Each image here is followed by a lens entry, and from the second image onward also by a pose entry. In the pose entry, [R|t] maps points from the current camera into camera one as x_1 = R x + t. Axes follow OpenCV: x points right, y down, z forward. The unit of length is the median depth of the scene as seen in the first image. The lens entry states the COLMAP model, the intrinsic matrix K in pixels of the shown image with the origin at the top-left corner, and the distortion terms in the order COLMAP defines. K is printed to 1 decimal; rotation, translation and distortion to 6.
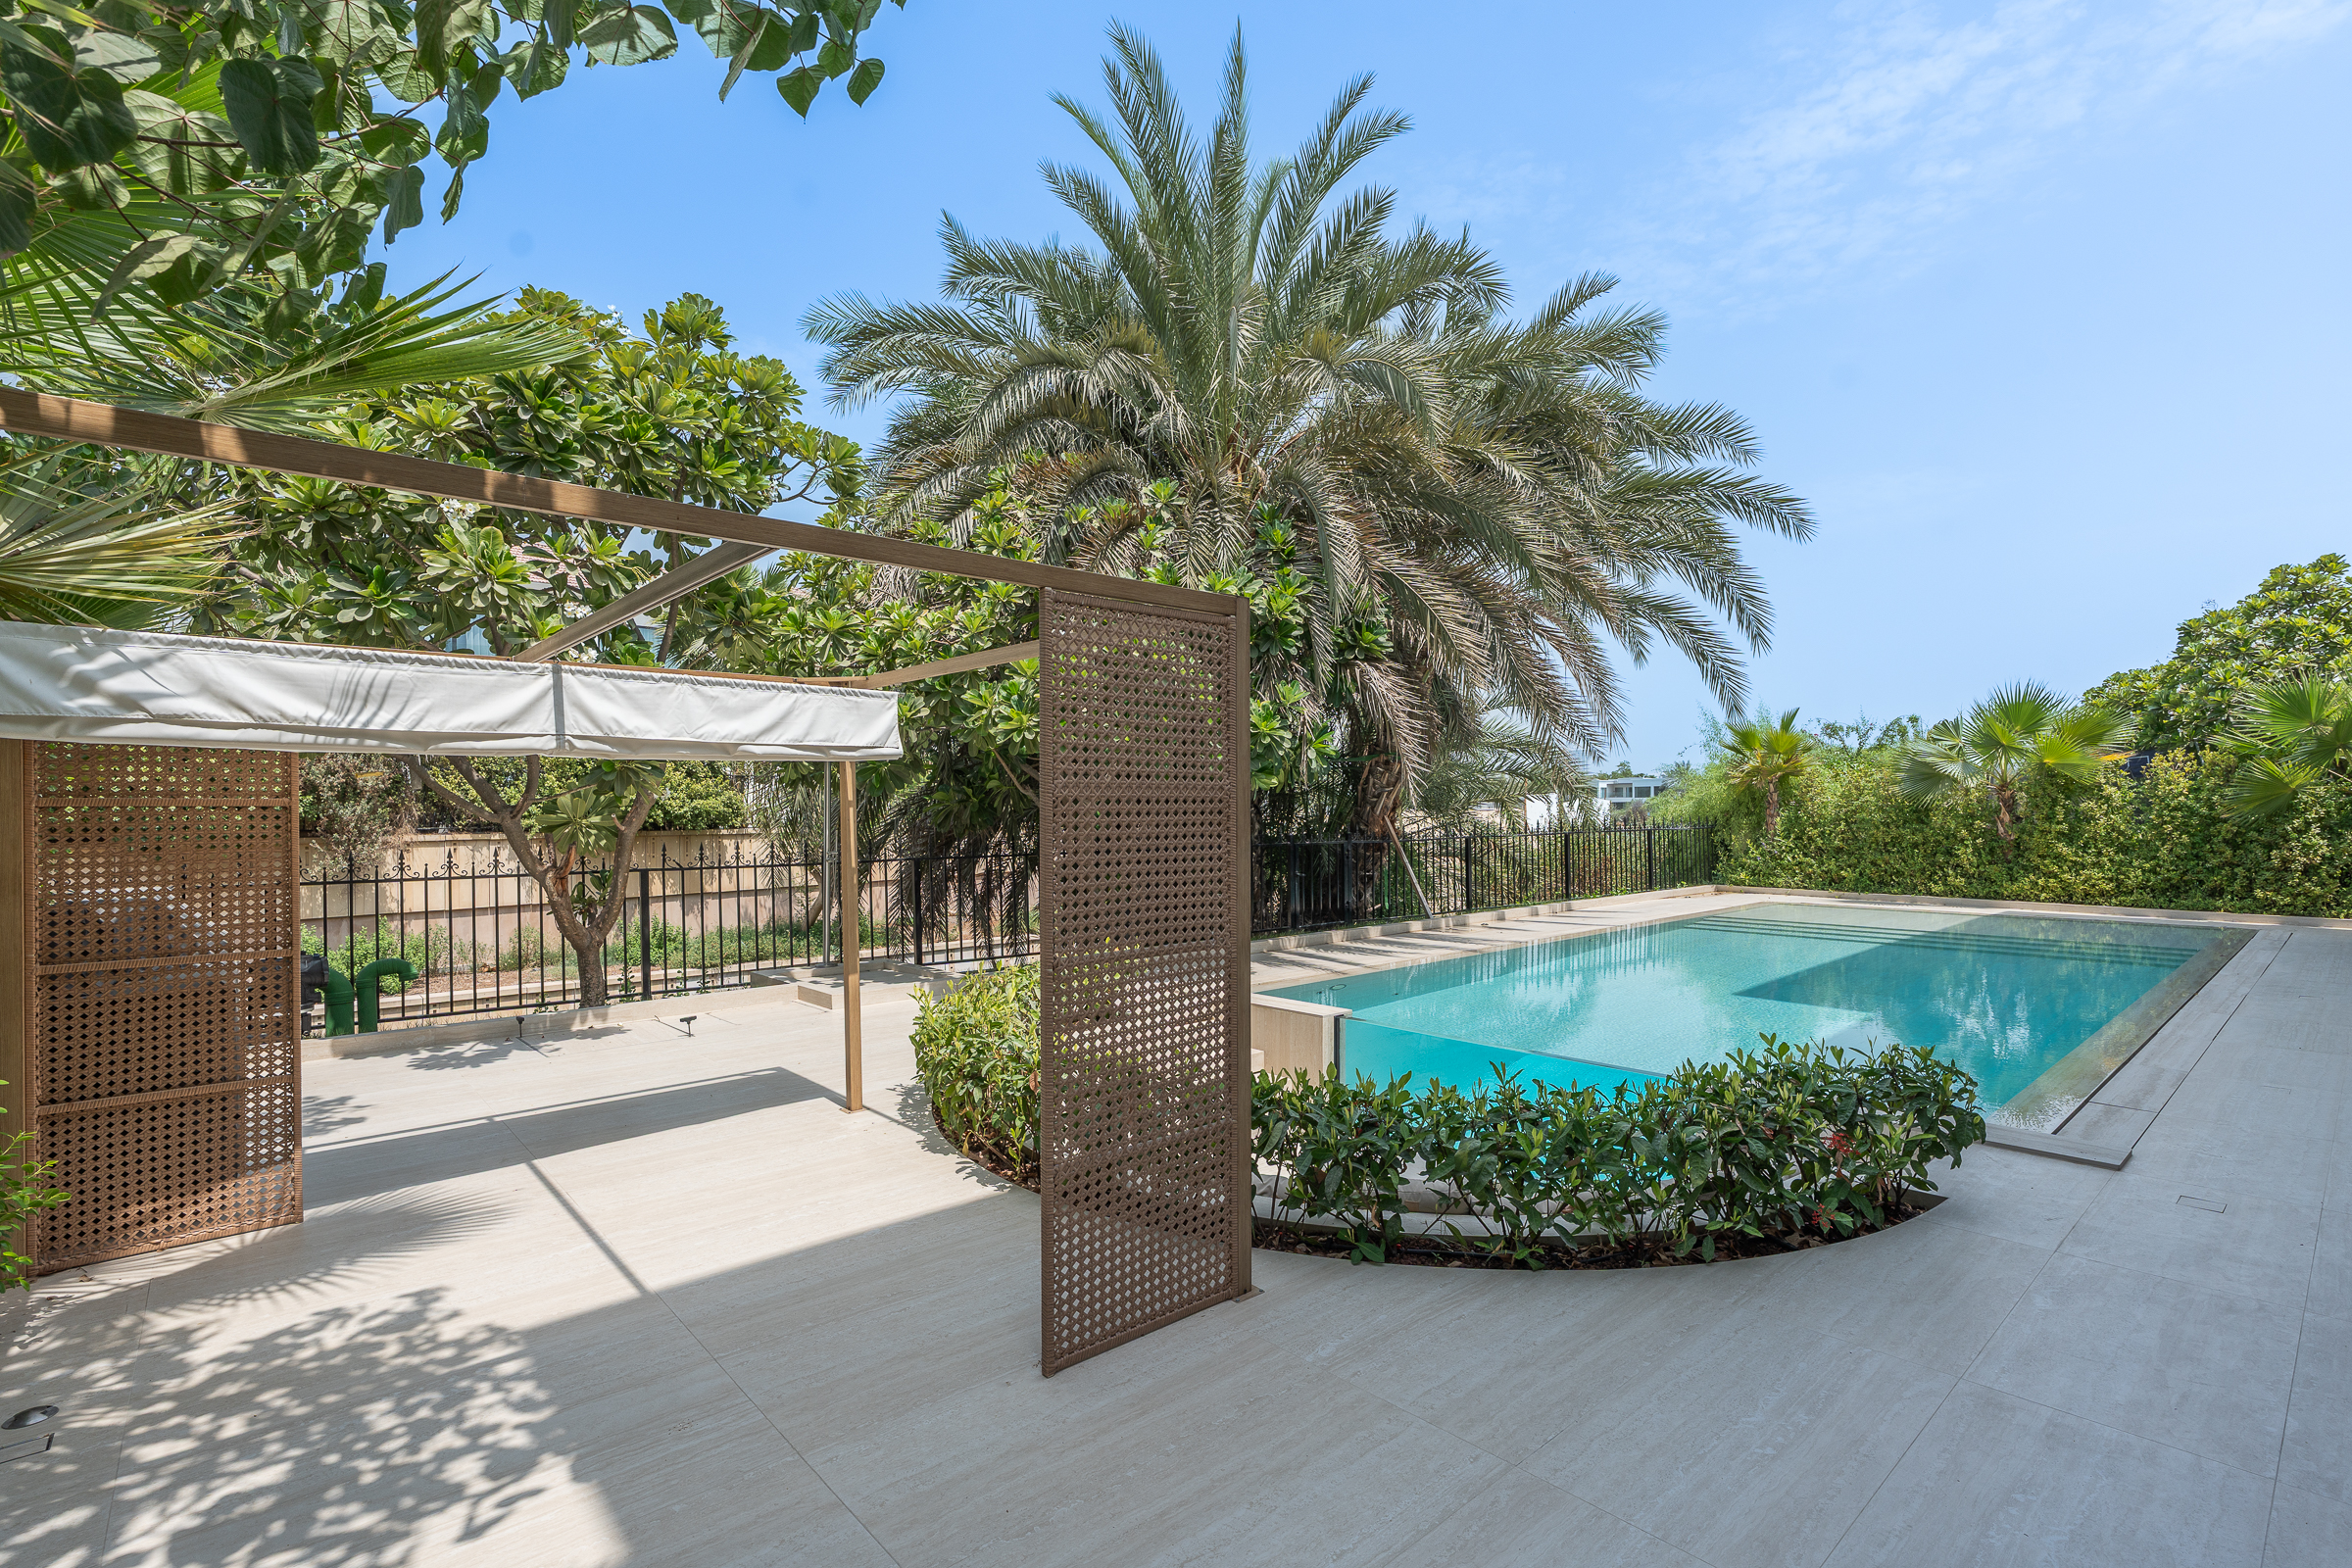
lens RADIAL K [[1095.7, 0, 1218.4], [0, 1095.7, 815.7], [0, 0, 1]] dist [-0.000024, 0.000419]
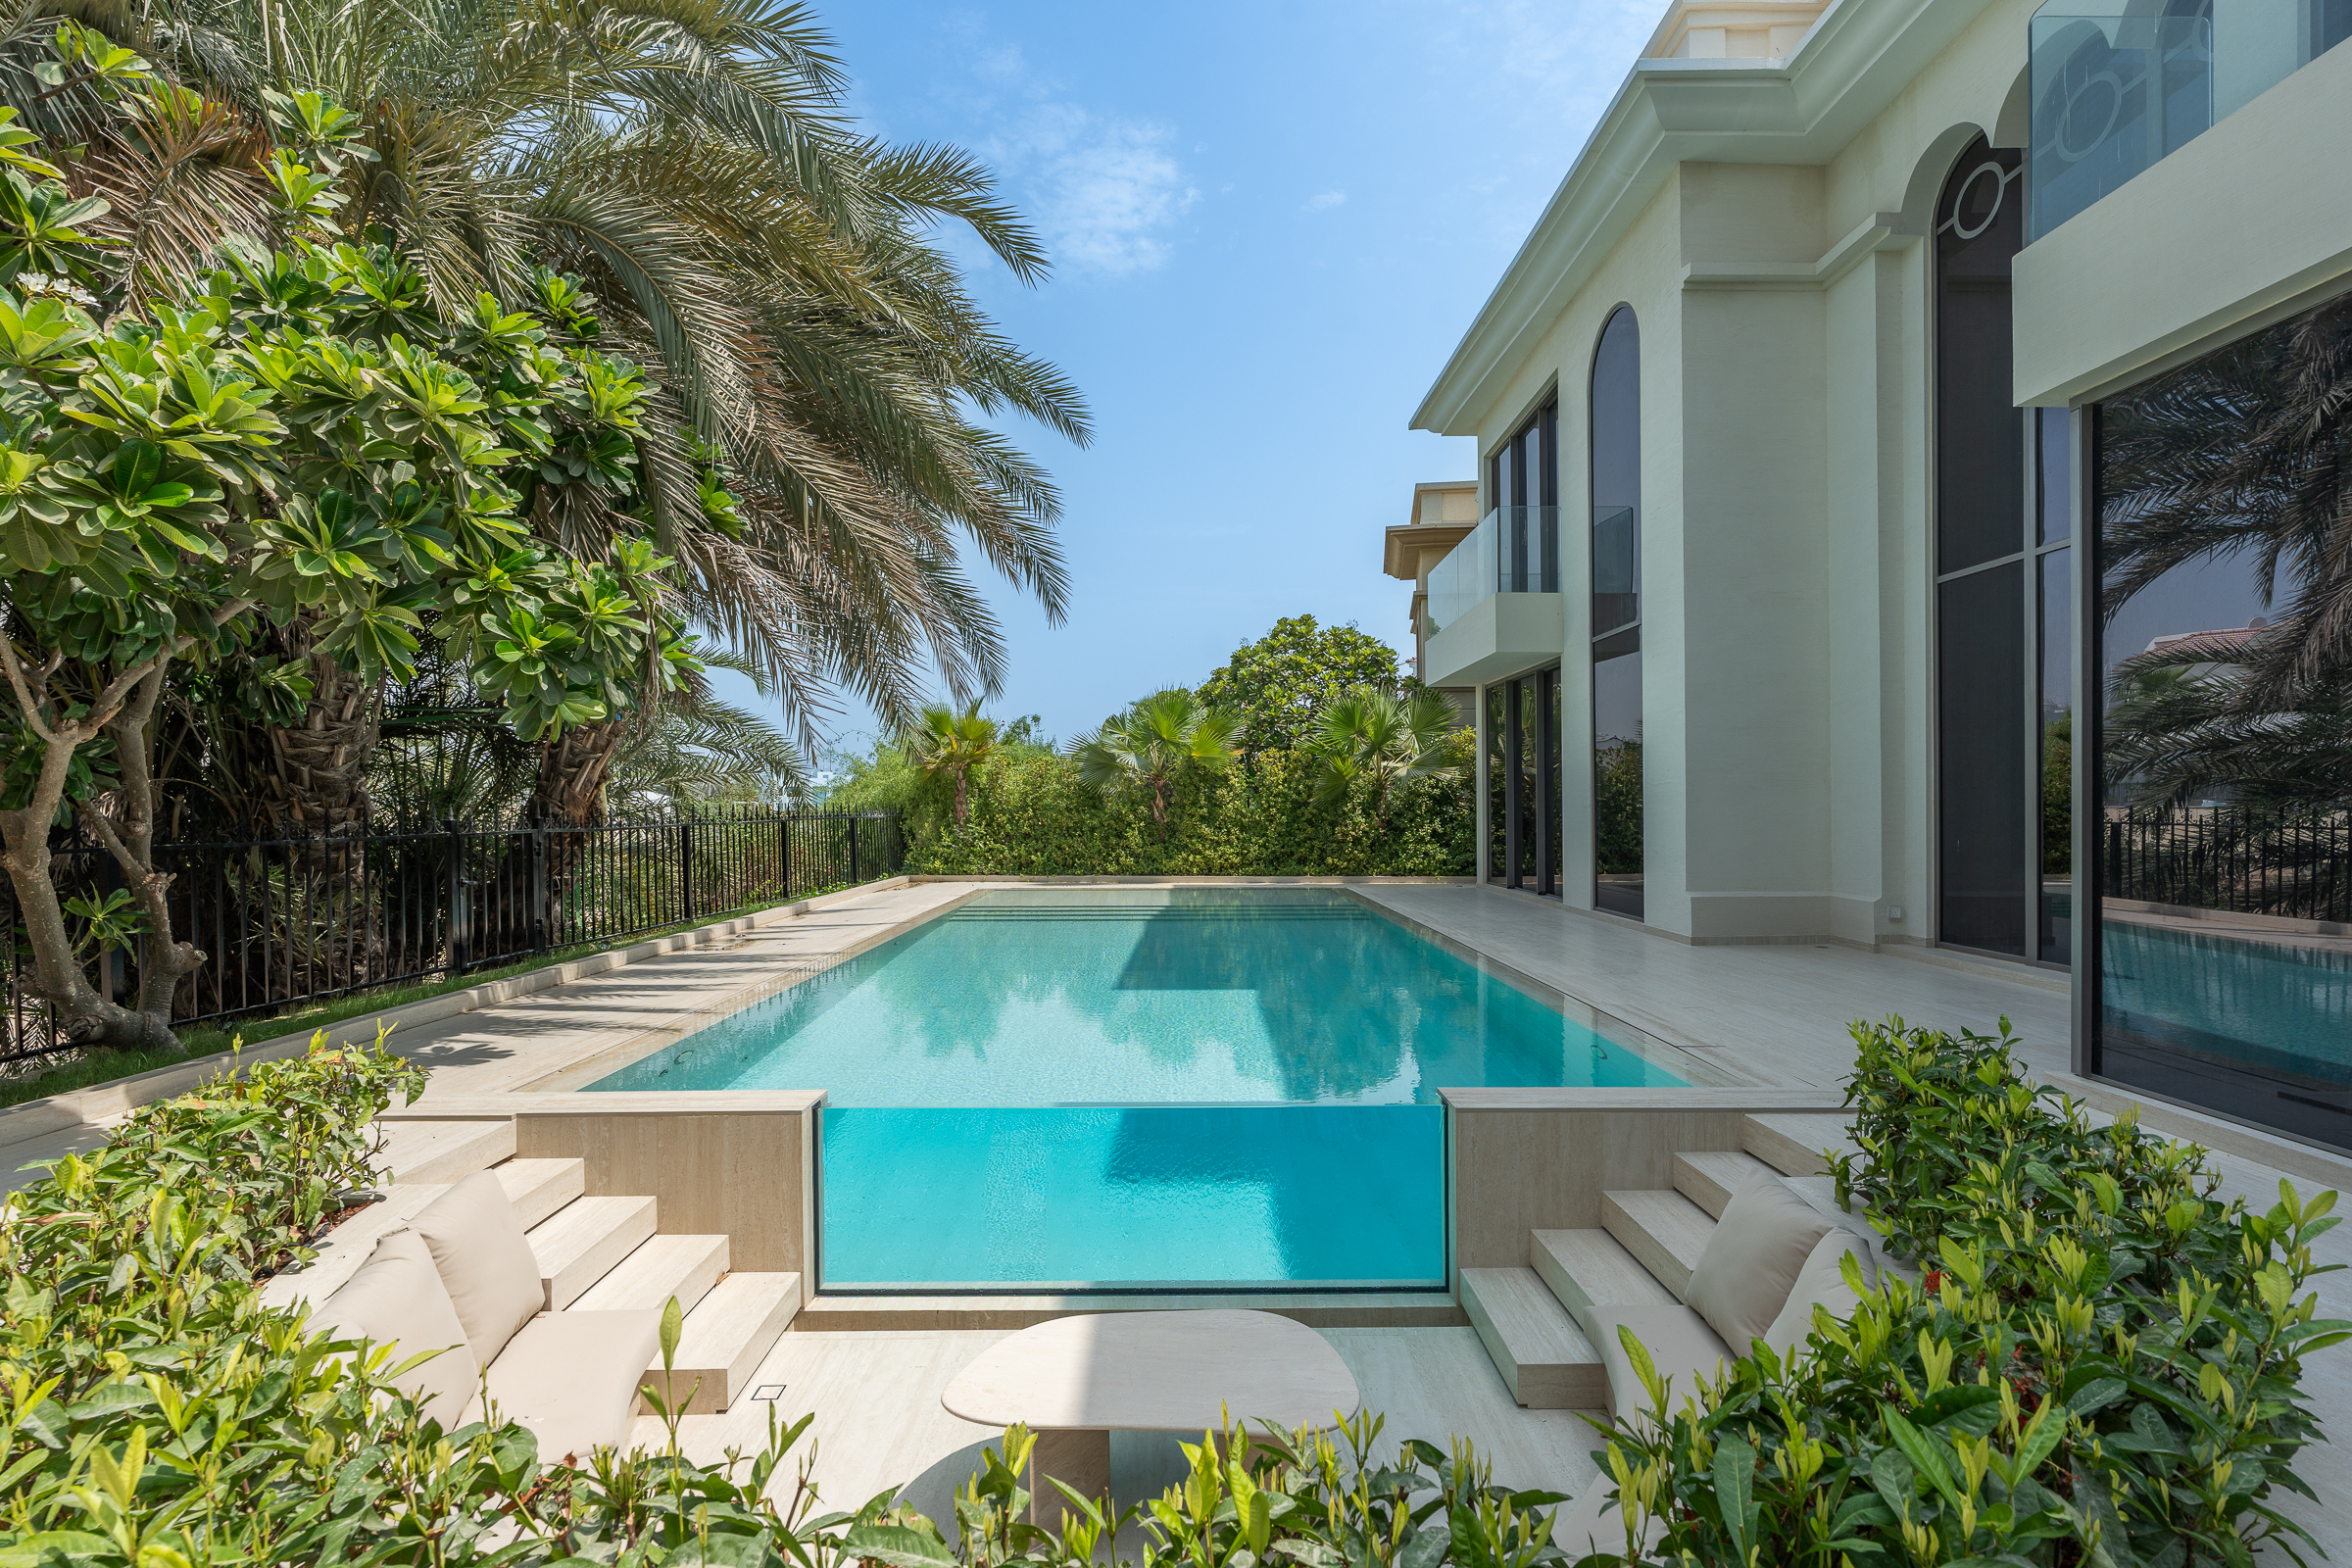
lens RADIAL K [[1073.5, 0, 1185.3], [0, 1073.5, 797.5], [0, 0, 1]] dist [0.001823, 0.000358]
pose [[0.675136, 0.008985, 0.737639, -0.089223], [0.004879, 0.999850, -0.016645, 0.014959], [-0.737678, 0.014837, 0.674990, 0.236542]]
